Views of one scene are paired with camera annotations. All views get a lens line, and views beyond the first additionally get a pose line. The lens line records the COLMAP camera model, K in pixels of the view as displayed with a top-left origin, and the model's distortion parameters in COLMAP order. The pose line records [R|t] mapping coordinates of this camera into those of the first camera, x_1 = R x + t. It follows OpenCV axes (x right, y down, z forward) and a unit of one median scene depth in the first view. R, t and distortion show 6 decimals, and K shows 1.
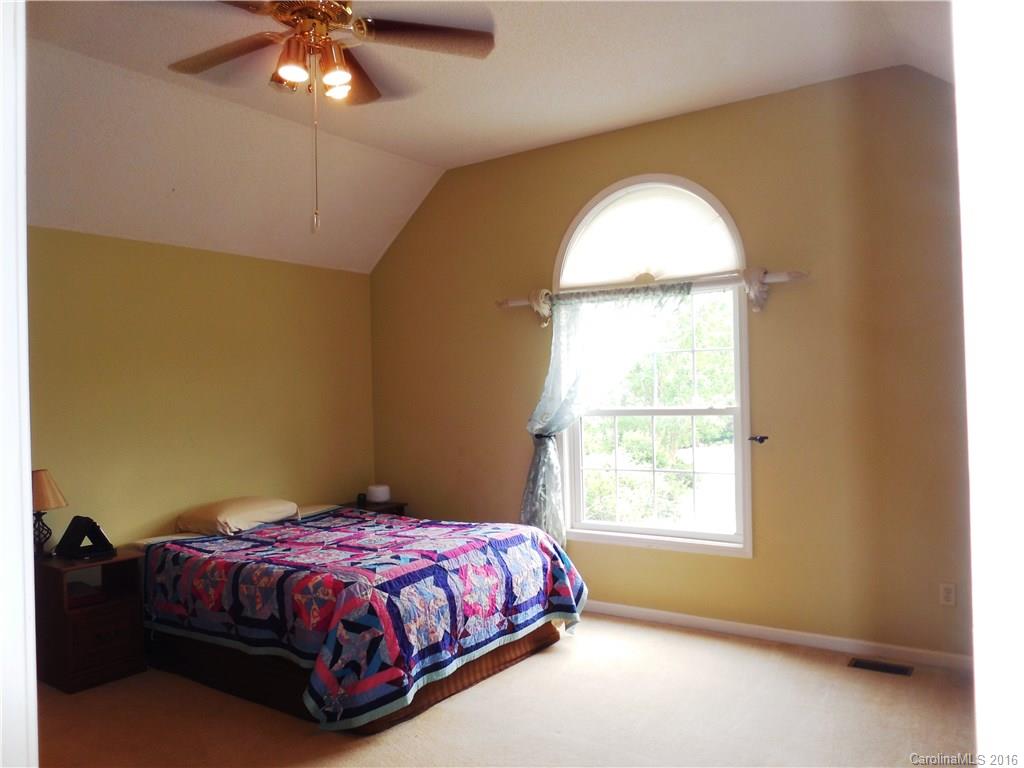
lens RADIAL K [[779.0, 0, 512.0], [0, 779.0, 384.0], [0, 0, 1]] dist [-0.079177, 0.060823]
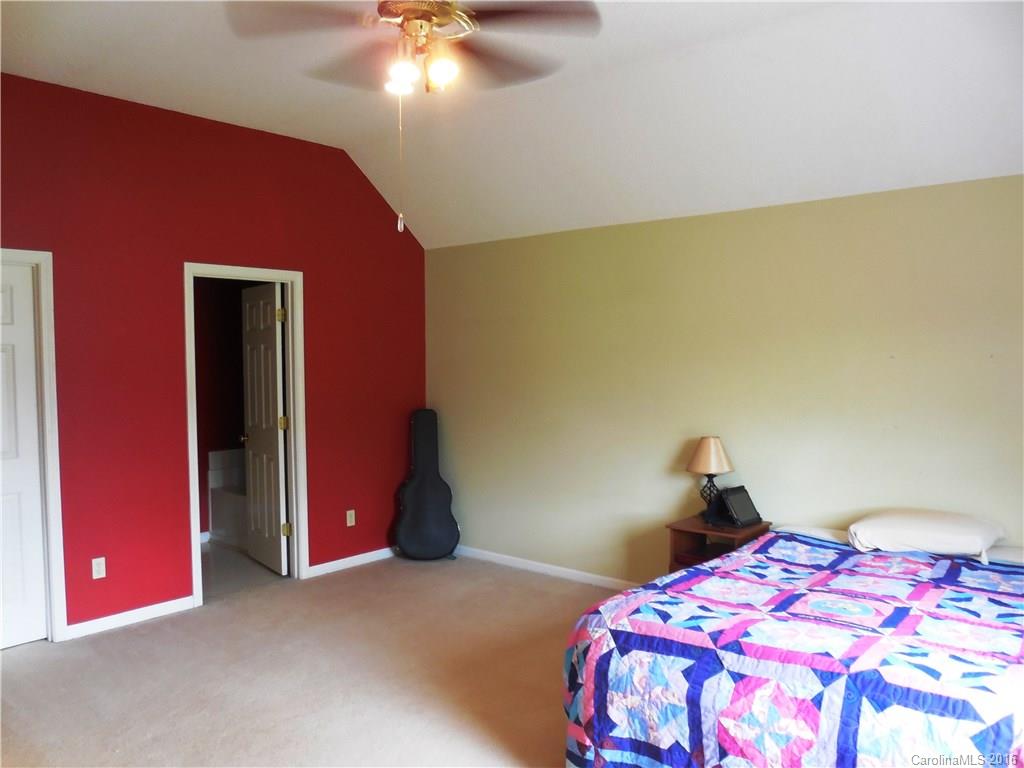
lens RADIAL K [[779.0, 0, 512.0], [0, 779.0, 384.0], [0, 0, 1]] dist [-0.079177, 0.060823]
pose [[-0.143828, 0.052527, -0.988208, 0.584593], [0.045416, 0.997889, 0.046431, -0.035513], [0.988560, -0.038202, -0.145909, 0.958657]]
